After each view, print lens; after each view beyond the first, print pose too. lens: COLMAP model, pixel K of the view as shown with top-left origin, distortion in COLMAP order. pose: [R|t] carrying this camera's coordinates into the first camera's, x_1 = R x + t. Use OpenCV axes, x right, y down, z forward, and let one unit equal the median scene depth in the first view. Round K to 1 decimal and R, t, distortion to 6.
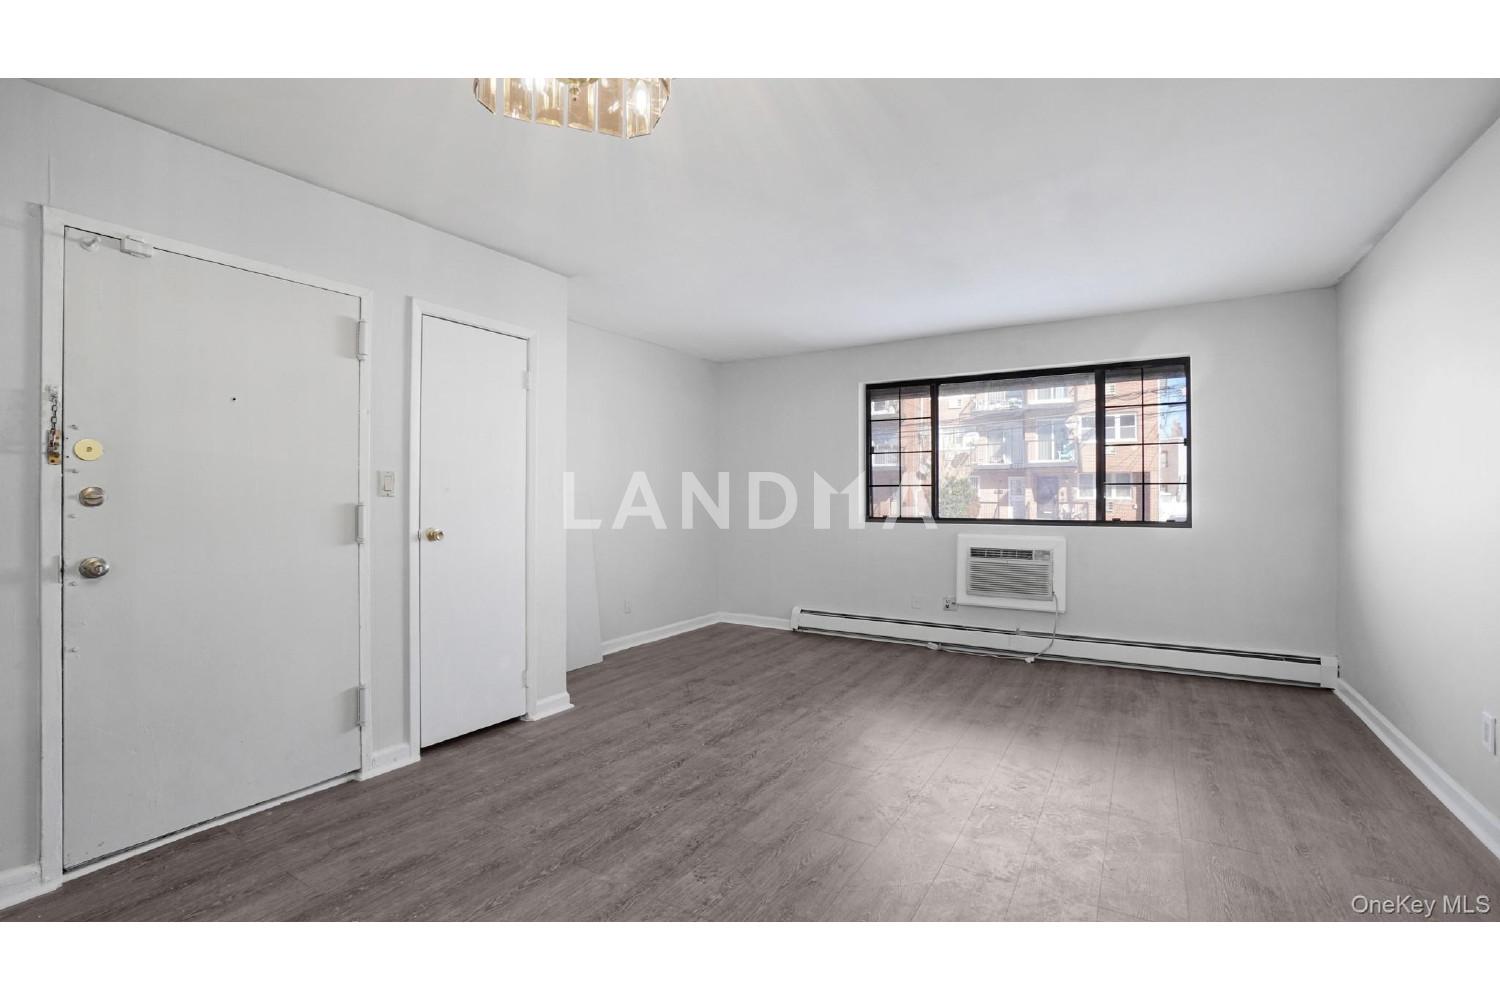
lens RADIAL K [[670.9, 0, 750.0], [0, 670.9, 500.0], [0, 0, 1]] dist [-0.000918, 0.000117]
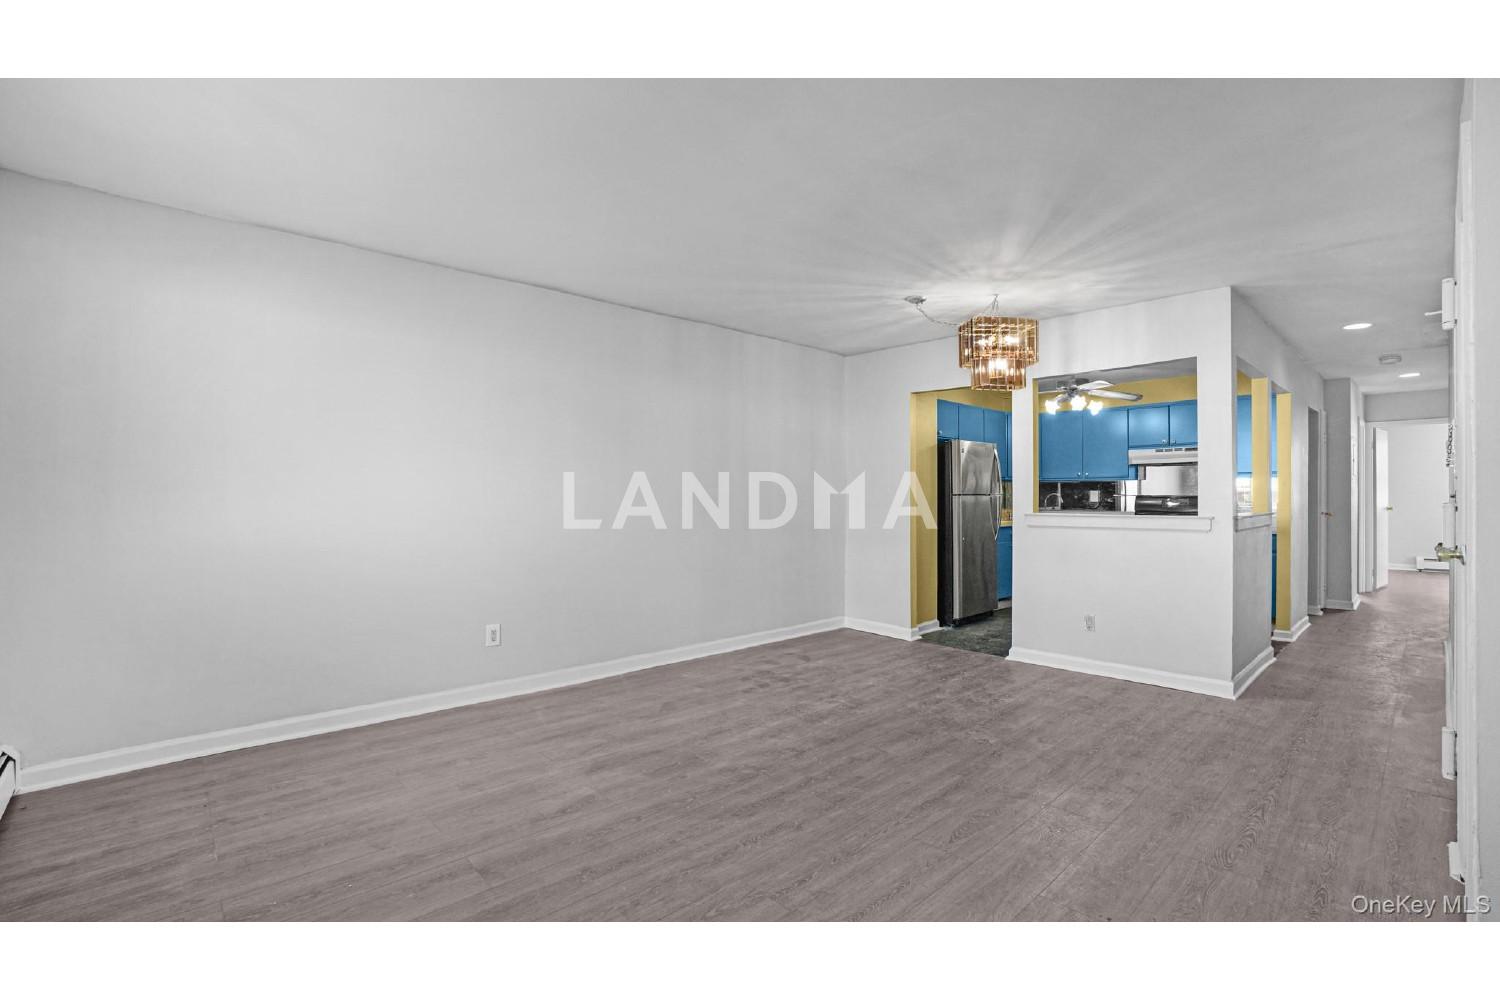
lens RADIAL K [[670.9, 0, 750.0], [0, 670.9, 500.0], [0, 0, 1]] dist [-0.000918, 0.000117]
pose [[-0.963509, -0.009249, 0.267517, 0.028560], [-0.007547, 0.999944, 0.007390, -0.007843], [-0.267570, 0.005102, -0.963525, 1.855932]]
